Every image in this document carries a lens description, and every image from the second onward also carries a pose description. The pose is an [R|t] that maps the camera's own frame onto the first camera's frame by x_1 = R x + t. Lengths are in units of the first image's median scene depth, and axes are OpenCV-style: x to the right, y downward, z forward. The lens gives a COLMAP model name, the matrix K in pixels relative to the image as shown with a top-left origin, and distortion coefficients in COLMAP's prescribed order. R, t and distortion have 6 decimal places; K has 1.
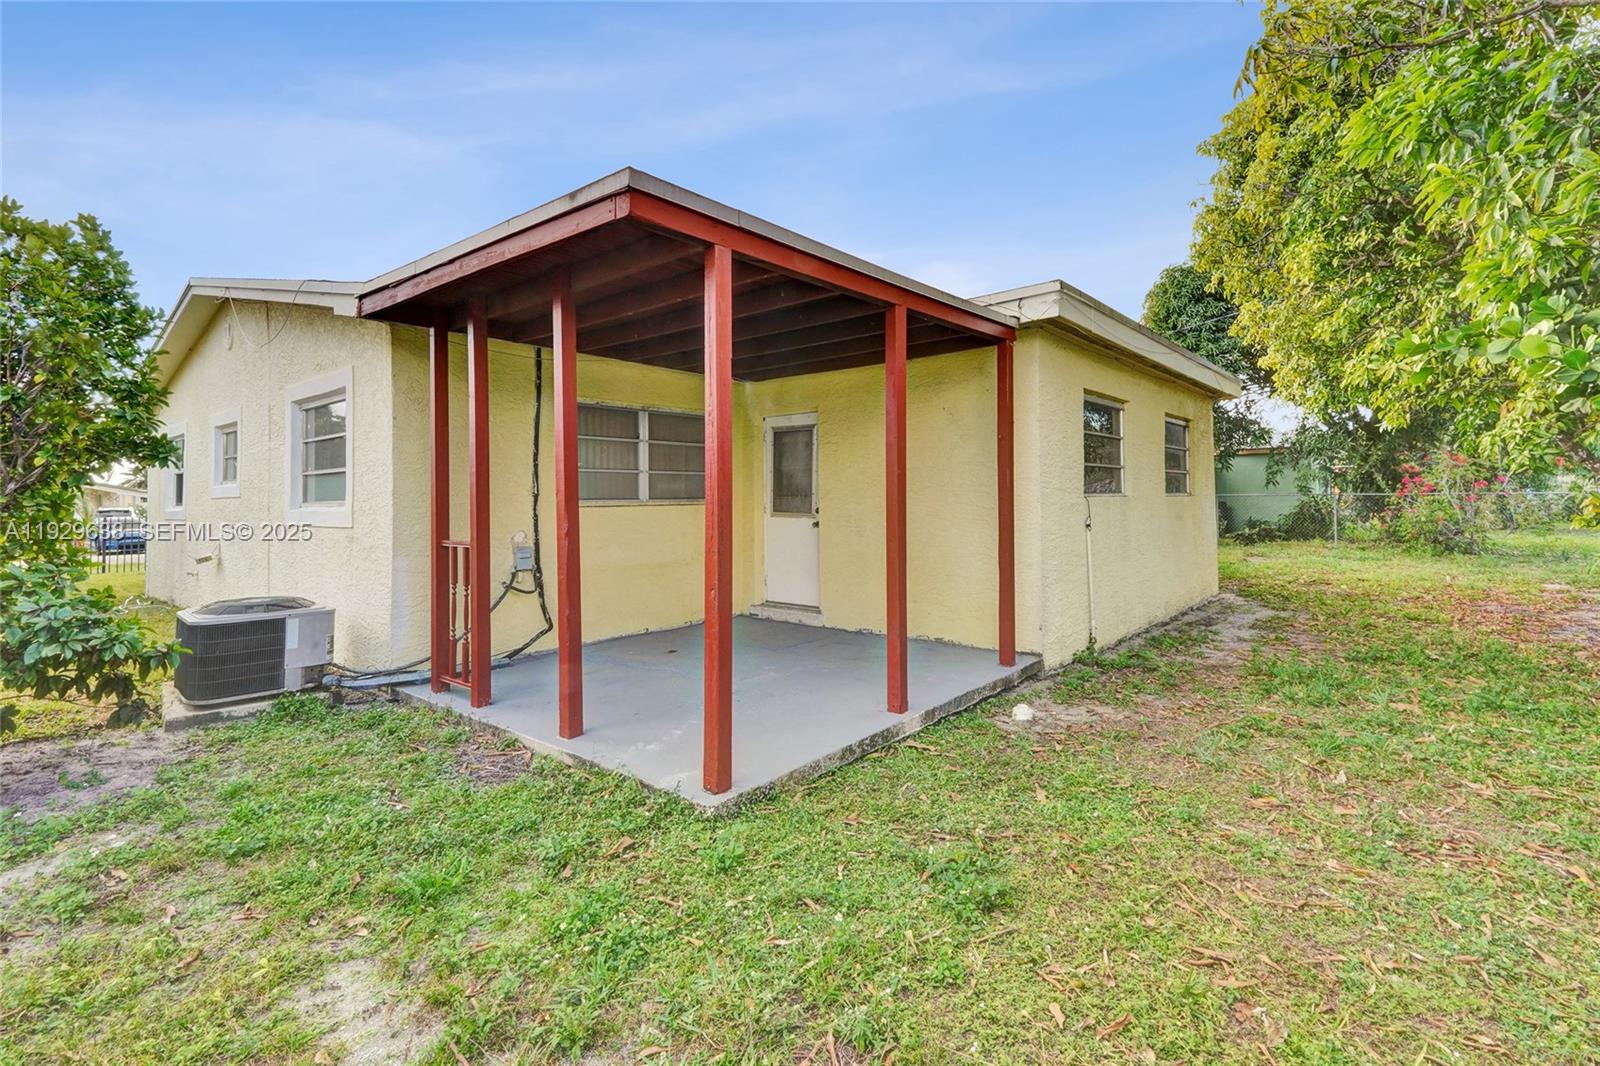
lens RADIAL K [[734.8, 0, 845.4], [0, 734.8, 467.8], [0, 0, 1]] dist [0.000066, -0.000008]
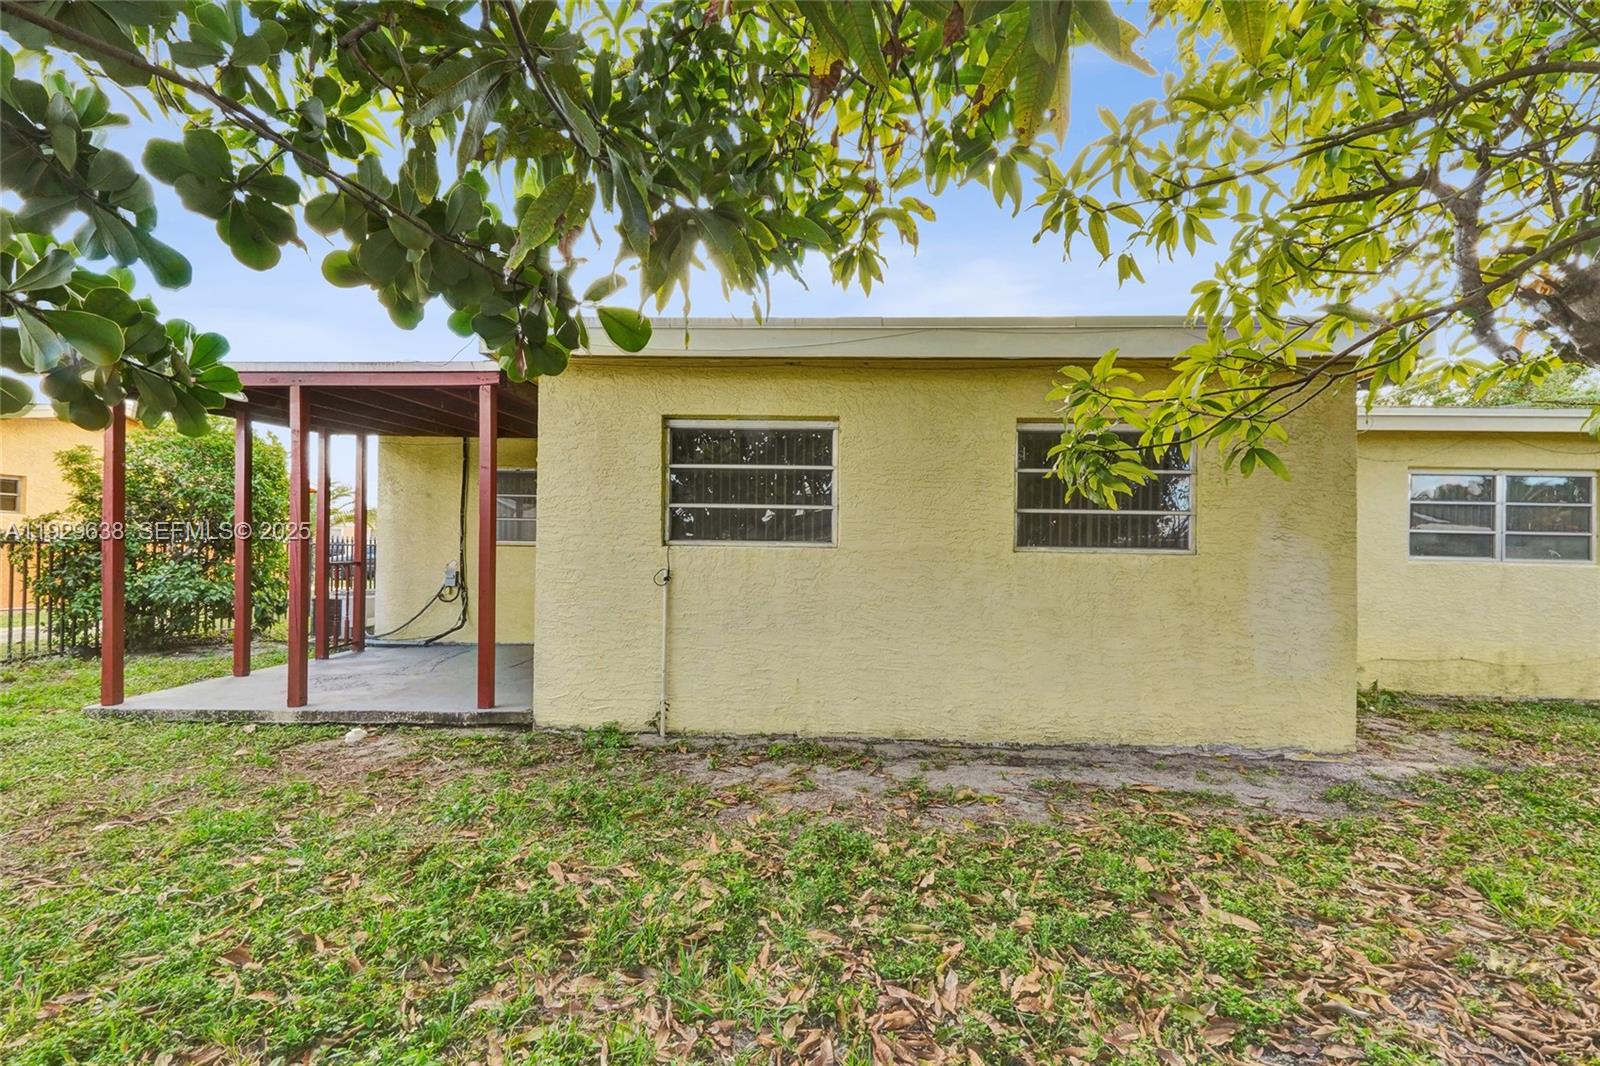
lens RADIAL K [[722.8, 0, 824.7], [0, 722.8, 526.0], [0, 0, 1]] dist [0.040384, -0.018854]
pose [[0.601701, -0.001521, -0.798720, 1.183032], [0.011684, 0.999908, 0.006898, 0.015209], [0.798636, -0.013483, 0.601664, 0.696290]]
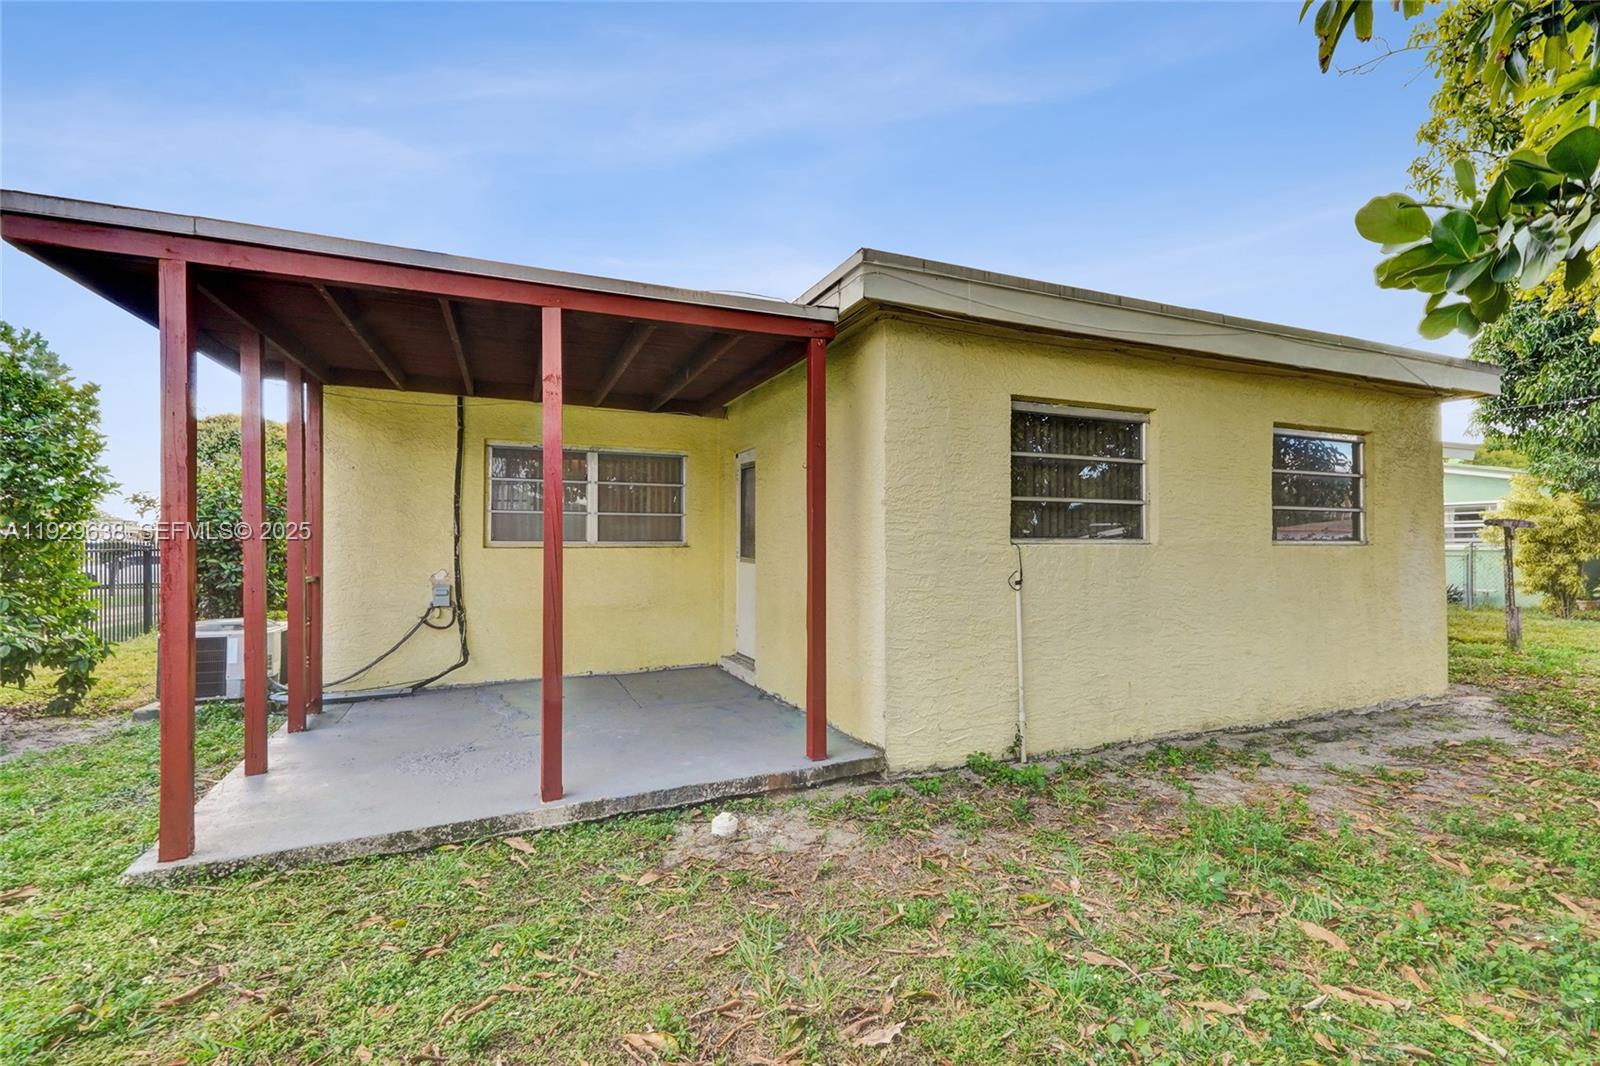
lens RADIAL K [[722.8, 0, 824.7], [0, 722.8, 526.0], [0, 0, 1]] dist [0.040384, -0.018854]
pose [[0.898961, 0.000969, -0.438028, 0.510618], [0.007300, 0.999826, 0.017192, 0.008998], [0.437968, -0.018653, 0.898797, 0.287821]]
